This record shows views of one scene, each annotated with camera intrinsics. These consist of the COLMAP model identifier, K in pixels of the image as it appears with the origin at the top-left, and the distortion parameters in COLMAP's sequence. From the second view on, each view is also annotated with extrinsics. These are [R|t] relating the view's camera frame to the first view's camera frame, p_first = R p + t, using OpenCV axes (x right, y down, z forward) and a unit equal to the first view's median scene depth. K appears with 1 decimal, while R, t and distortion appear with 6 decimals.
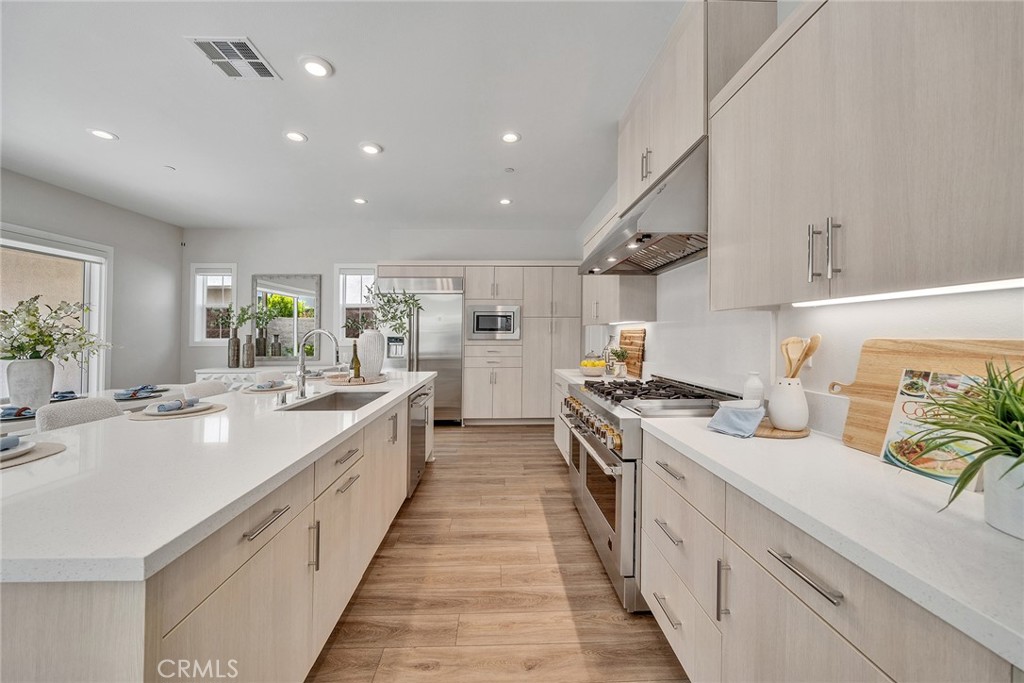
lens RADIAL K [[366.3, 0, 509.9], [0, 366.3, 337.8], [0, 0, 1]] dist [-0.002439, -0.000117]
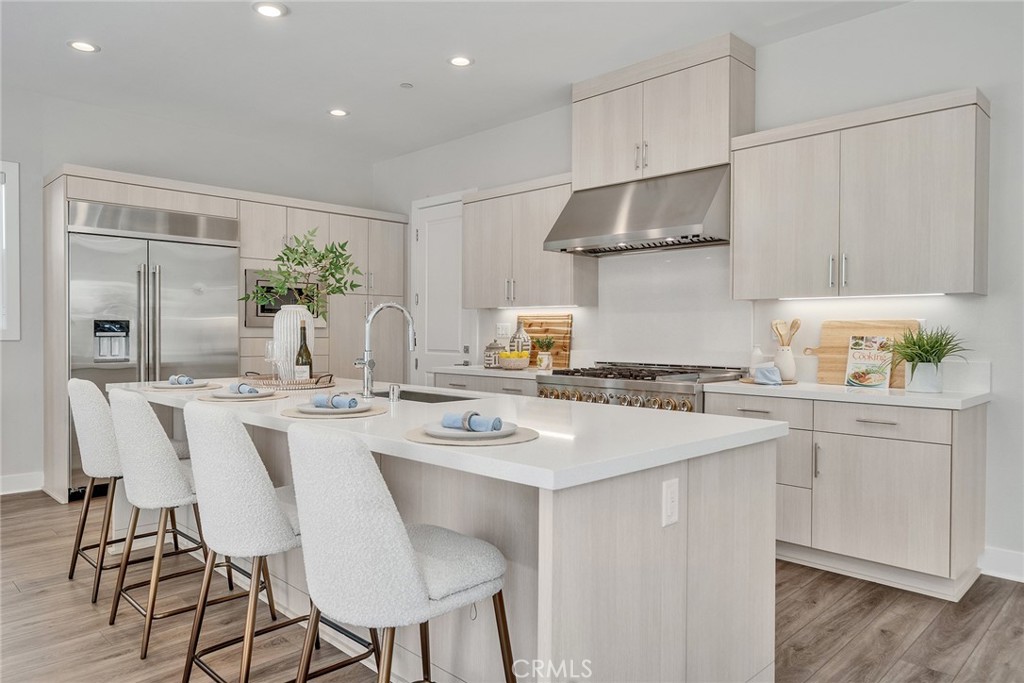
lens RADIAL K [[680.6, 0, 511.8], [0, 680.6, 335.5], [0, 0, 1]] dist [-0.000400, -0.000471]
pose [[0.726572, 0.001825, 0.687088, -0.615488], [-0.001353, 0.999998, -0.001225, 0.020940], [-0.687089, -0.000039, 0.726573, -0.083857]]
